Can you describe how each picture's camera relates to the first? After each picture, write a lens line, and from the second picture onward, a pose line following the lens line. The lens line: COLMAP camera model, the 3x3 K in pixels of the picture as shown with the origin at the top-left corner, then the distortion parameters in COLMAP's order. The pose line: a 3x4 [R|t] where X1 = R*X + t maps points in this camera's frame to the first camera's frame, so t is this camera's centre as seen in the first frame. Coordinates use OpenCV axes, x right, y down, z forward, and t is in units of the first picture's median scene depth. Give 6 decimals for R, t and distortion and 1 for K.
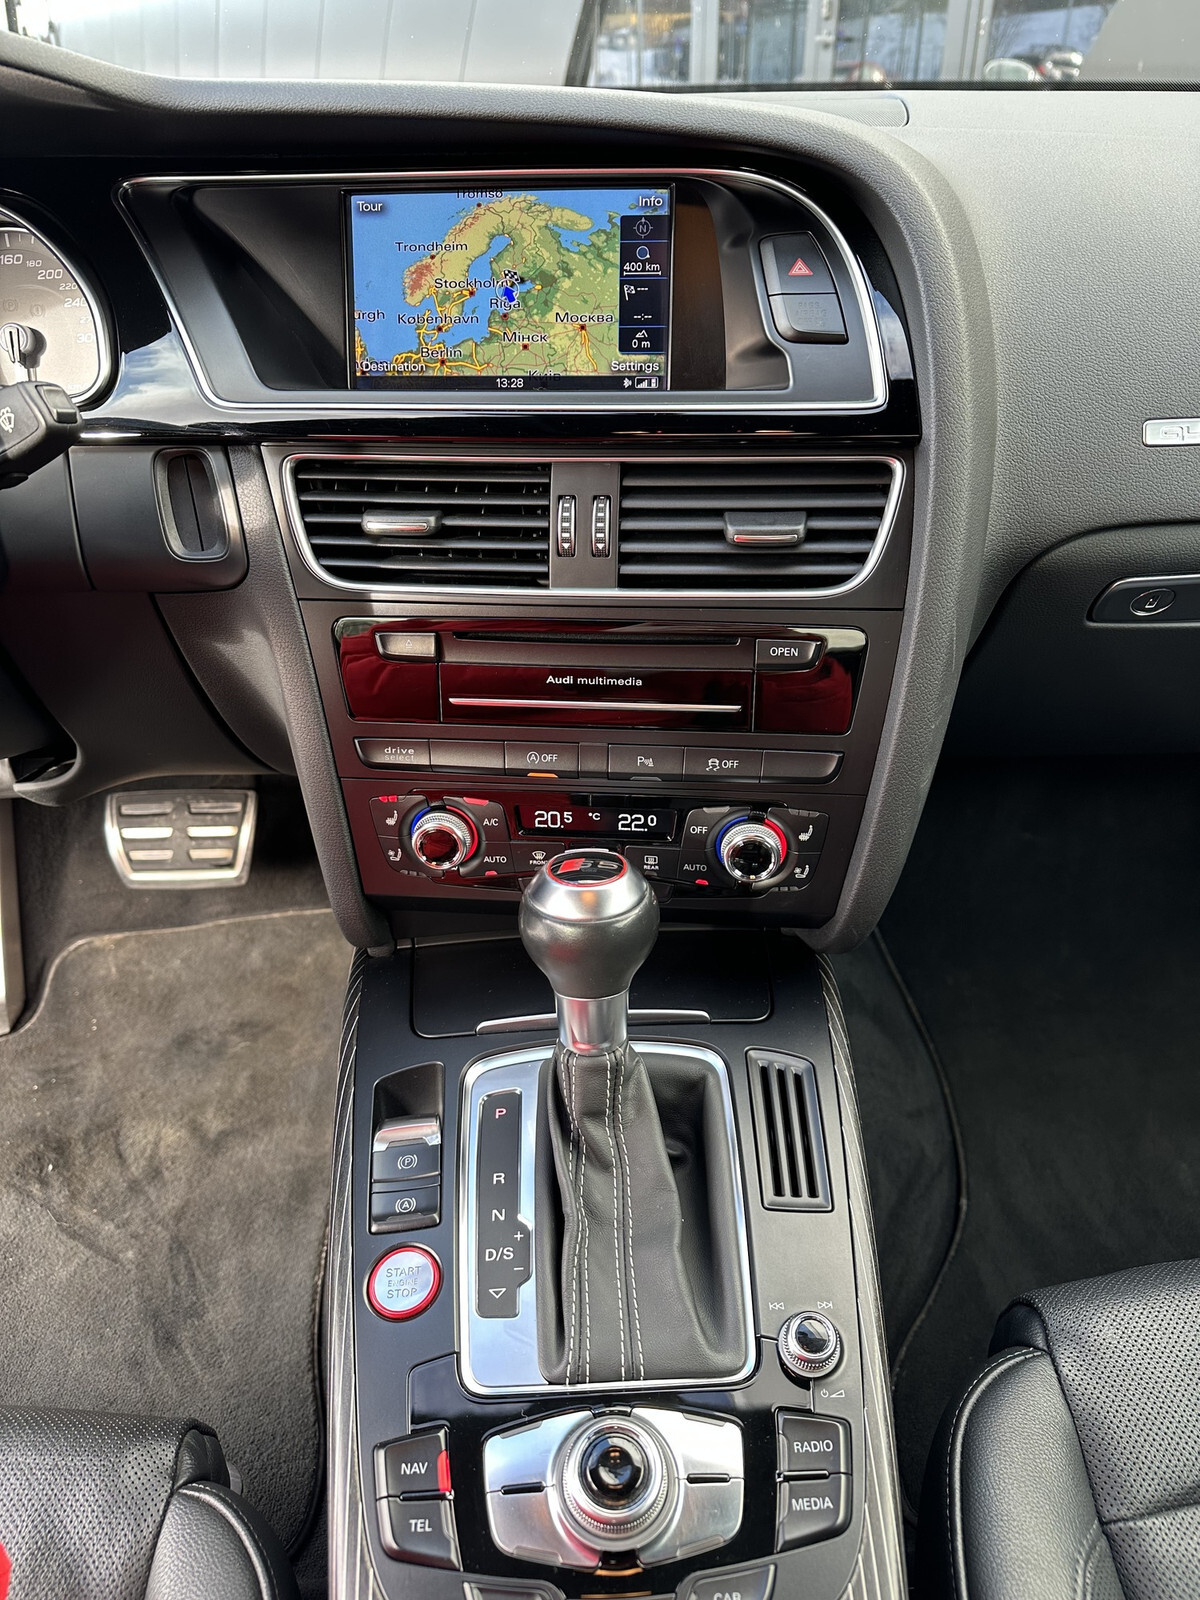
lens RADIAL K [[1055.4, 0, 589.8], [0, 1055.4, 794.4], [0, 0, 1]] dist [0.010535, 0.000265]
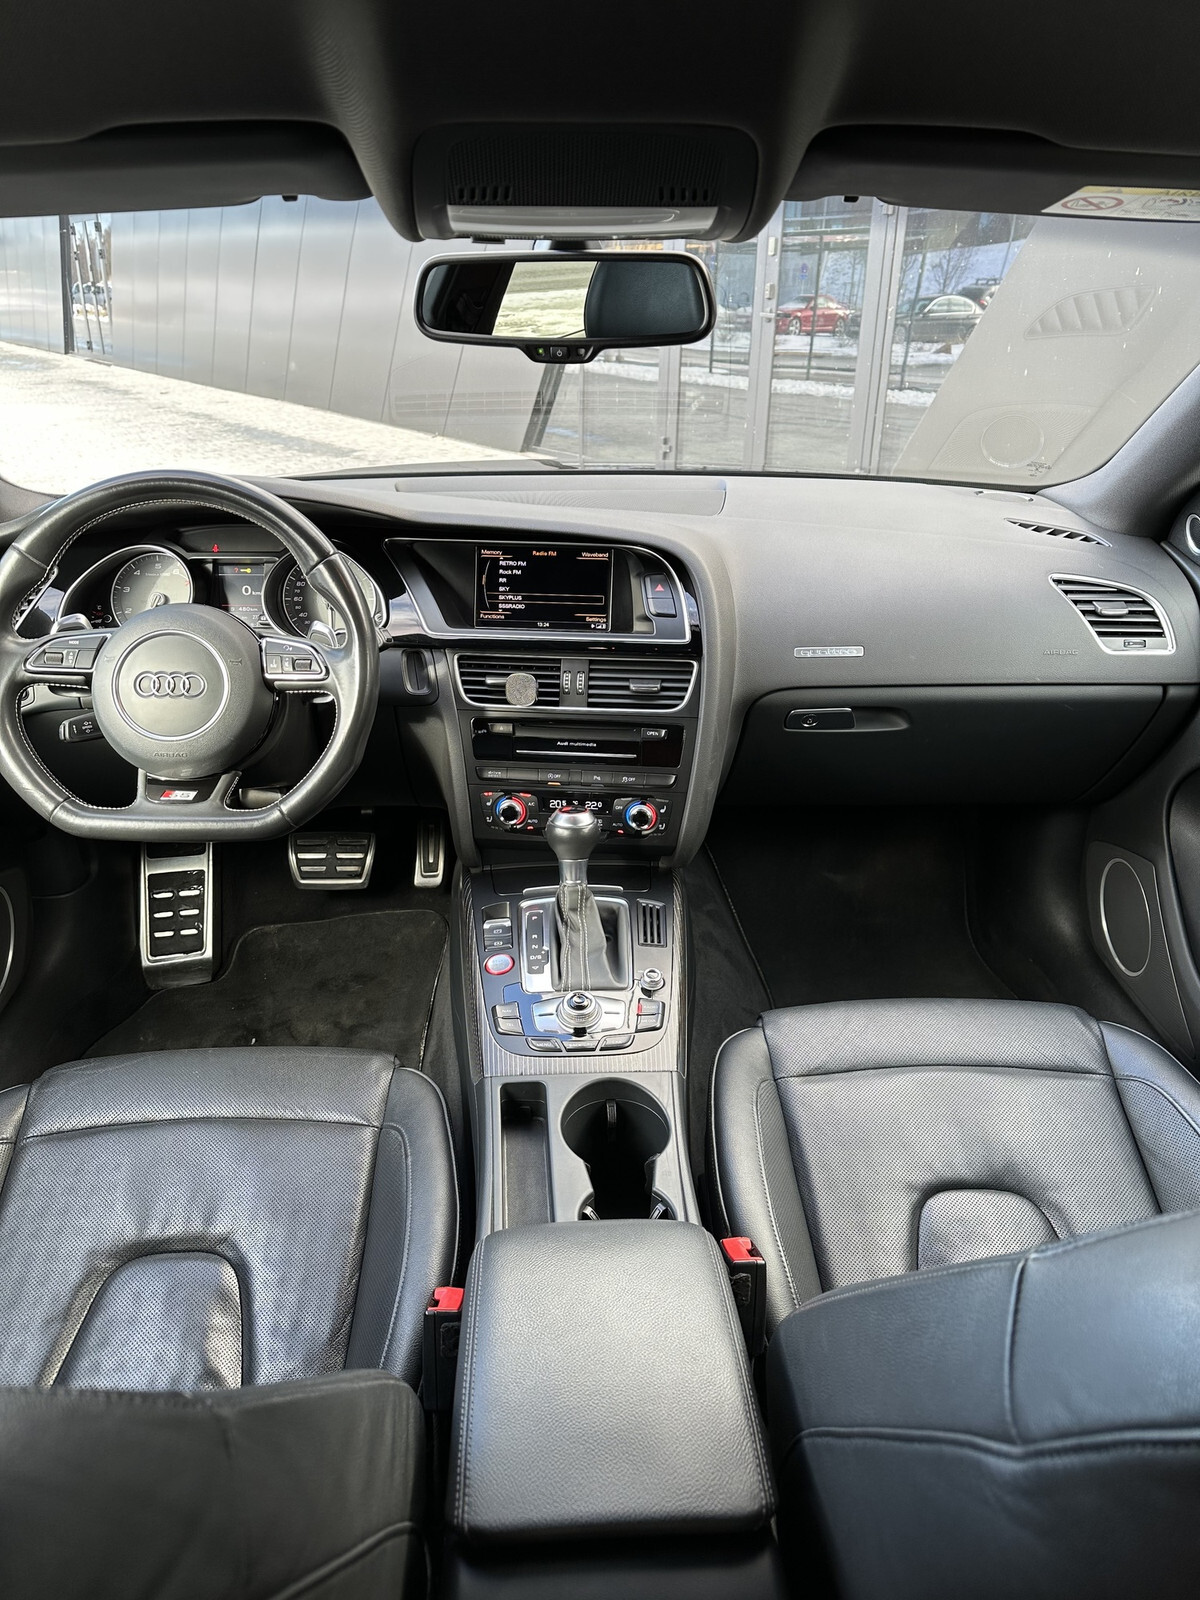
lens RADIAL K [[1055.4, 0, 589.8], [0, 1055.4, 794.4], [0, 0, 1]] dist [0.010535, 0.000265]
pose [[0.999464, 0.021325, 0.024858, -0.023907], [-0.017076, 0.986955, -0.160087, 0.398634], [-0.027947, 0.159577, 0.986790, -1.403221]]
